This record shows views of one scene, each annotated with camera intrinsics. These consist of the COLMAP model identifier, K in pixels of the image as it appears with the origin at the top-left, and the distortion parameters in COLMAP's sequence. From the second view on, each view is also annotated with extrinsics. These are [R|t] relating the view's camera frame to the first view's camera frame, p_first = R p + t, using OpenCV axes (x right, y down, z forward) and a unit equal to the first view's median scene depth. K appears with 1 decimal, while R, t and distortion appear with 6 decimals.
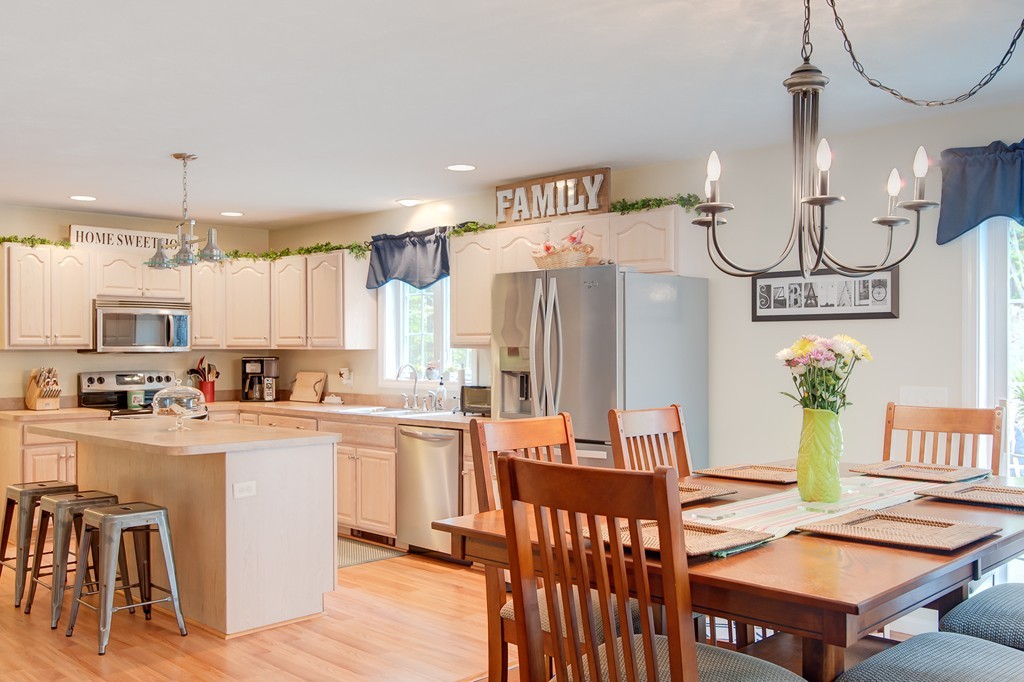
lens RADIAL K [[935.1, 0, 510.5], [0, 935.1, 342.2], [0, 0, 1]] dist [0.012437, 0.000000]
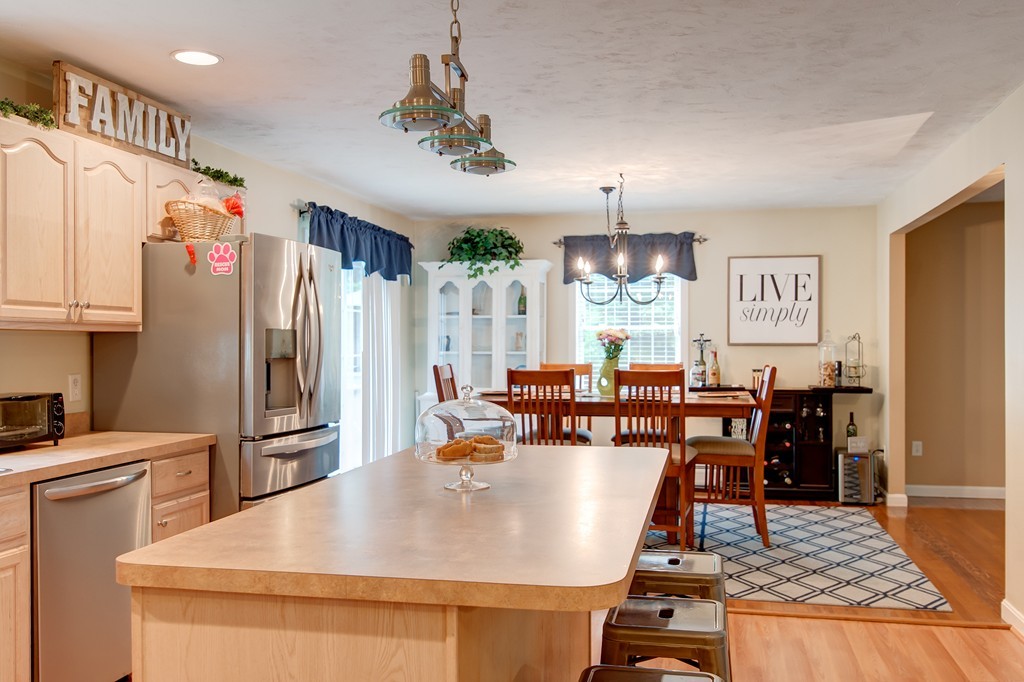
lens RADIAL K [[935.1, 0, 512.3], [0, 935.1, 343.8], [0, 0, 1]] dist [0.012437, 0.000000]
pose [[-0.539336, -0.002518, 0.842087, -0.577189], [-0.003011, 0.999995, 0.001062, 0.011792], [-0.842085, -0.001963, -0.539341, 0.918027]]
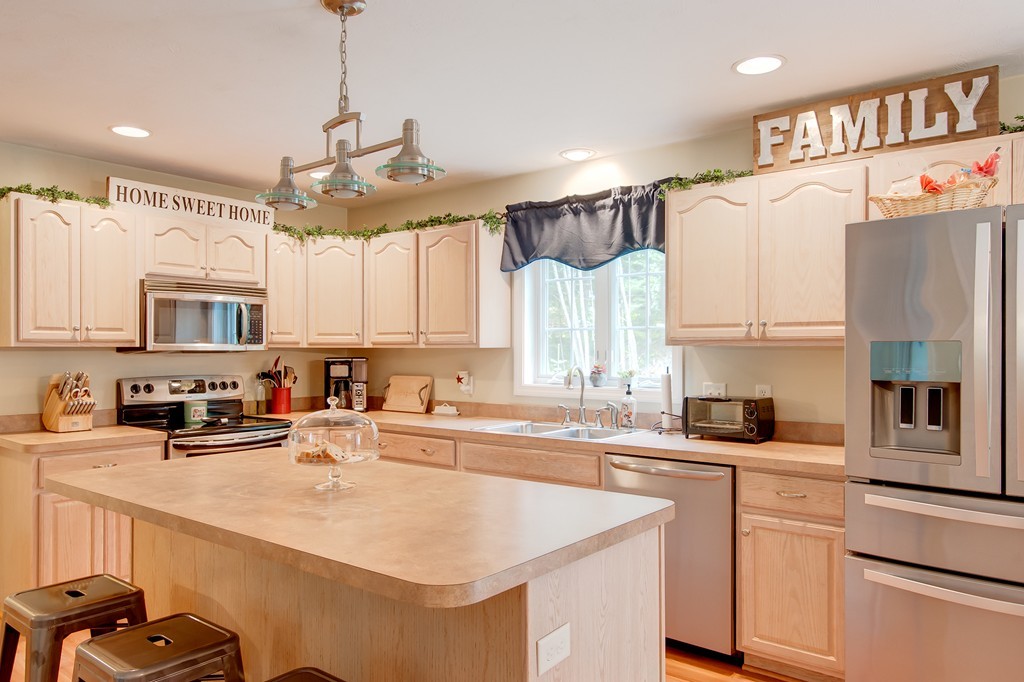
lens RADIAL K [[708.5, 0, 515.6], [0, 708.5, 344.5], [0, 0, 1]] dist [0.012545, -0.005037]
pose [[0.994096, 0.001605, 0.108488, -0.213704], [-0.001376, 0.999997, -0.002186, 0.006217], [-0.108491, 0.002023, 0.994095, 0.414419]]
